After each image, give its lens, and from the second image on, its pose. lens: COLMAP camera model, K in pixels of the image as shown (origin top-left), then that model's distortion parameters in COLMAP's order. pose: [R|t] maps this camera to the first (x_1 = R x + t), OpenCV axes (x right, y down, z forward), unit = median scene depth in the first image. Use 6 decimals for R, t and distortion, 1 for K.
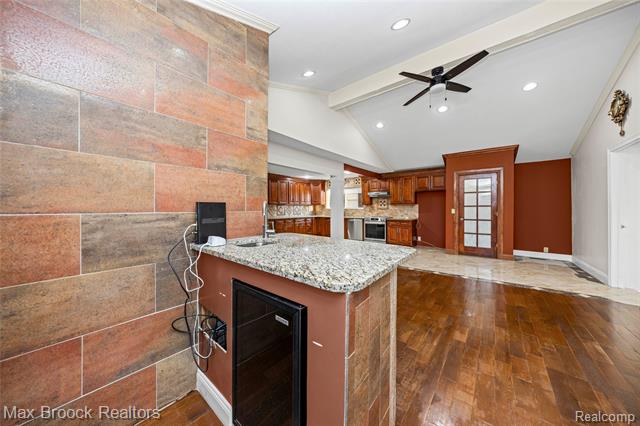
lens RADIAL K [[215.4, 0, 314.8], [0, 215.4, 209.0], [0, 0, 1]] dist [-0.000049, 0.000002]
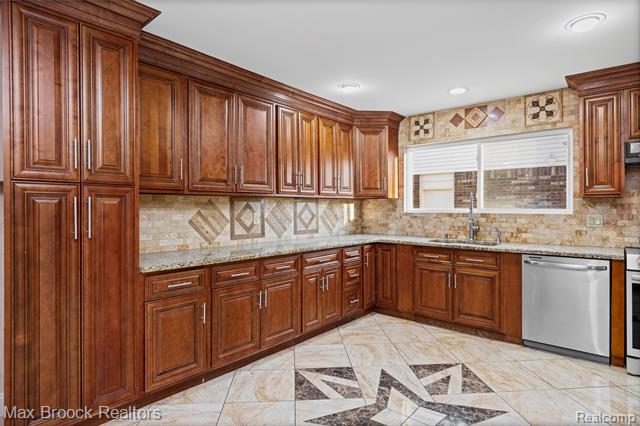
lens RADIAL K [[347.2, 0, 320.0], [0, 347.2, 213.0], [0, 0, 1]] dist [0.000337, -0.000903]
pose [[1.000000, -0.000013, -0.000324, -0.078063], [0.000015, 0.999976, 0.006888, -0.005097], [0.000324, -0.006888, 0.999976, 0.647250]]
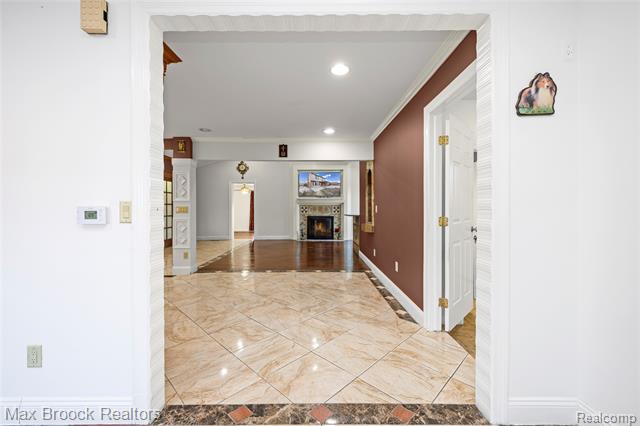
lens RADIAL K [[256.0, 0, 317.3], [0, 256.0, 206.1], [0, 0, 1]] dist [0.000743, -0.000022]
pose [[-0.648666, 0.007149, 0.761040, -0.595560], [0.005015, 0.999974, -0.005119, 0.004786], [-0.761057, 0.000496, -0.648685, 0.913797]]
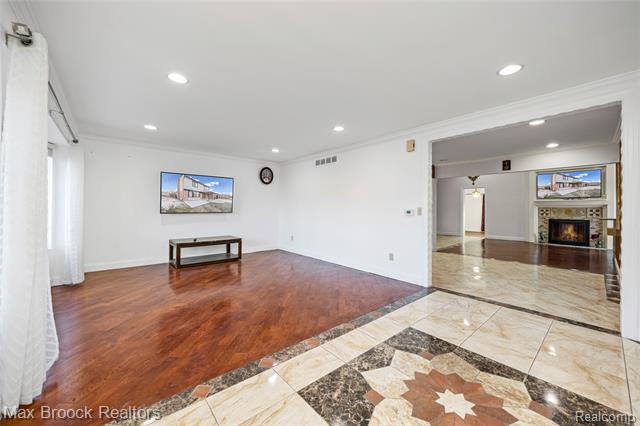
lens RADIAL K [[241.2, 0, 323.8], [0, 241.2, 207.6], [0, 0, 1]] dist [0.001033, 0.000236]
pose [[0.144128, 0.005716, 0.989542, -0.878594], [-0.003118, 0.999981, -0.005322, 0.002691], [-0.989554, -0.002318, 0.144144, 1.019875]]
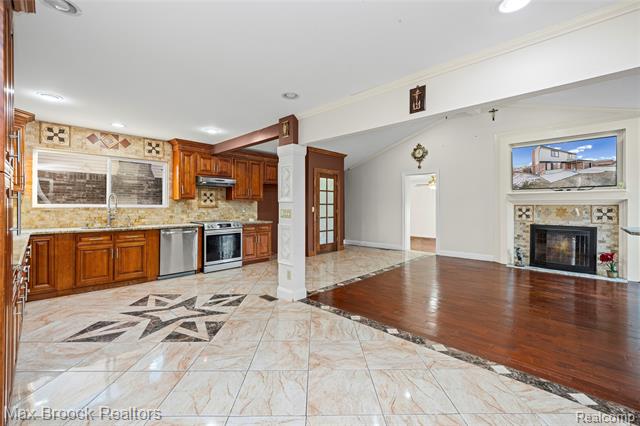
lens RADIAL K [[277.5, 0, 319.4], [0, 277.5, 203.9], [0, 0, 1]] dist [-0.001383, -0.000083]
pose [[0.067857, 0.007657, 0.997666, -0.415874], [0.000173, 0.999970, -0.007686, -0.003921], [-0.997695, 0.000694, 0.067854, 0.673498]]
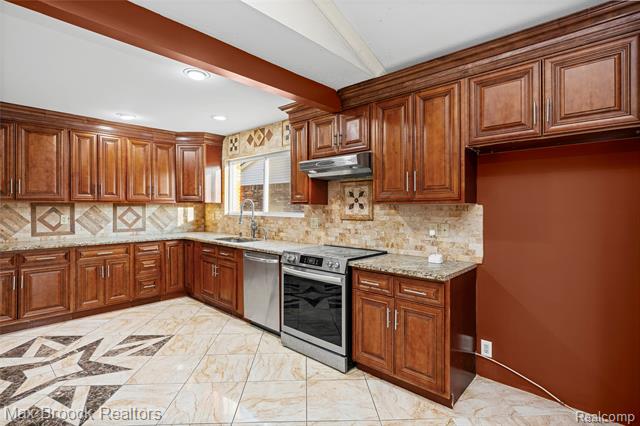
lens RADIAL K [[309.7, 0, 320.1], [0, 309.7, 209.4], [0, 0, 1]] dist [-0.003000, -0.000445]
pose [[0.999273, 0.003534, -0.037971, 0.291295], [-0.003466, 0.999992, 0.001863, -0.014458], [0.037978, -0.001730, 0.999277, 0.604239]]
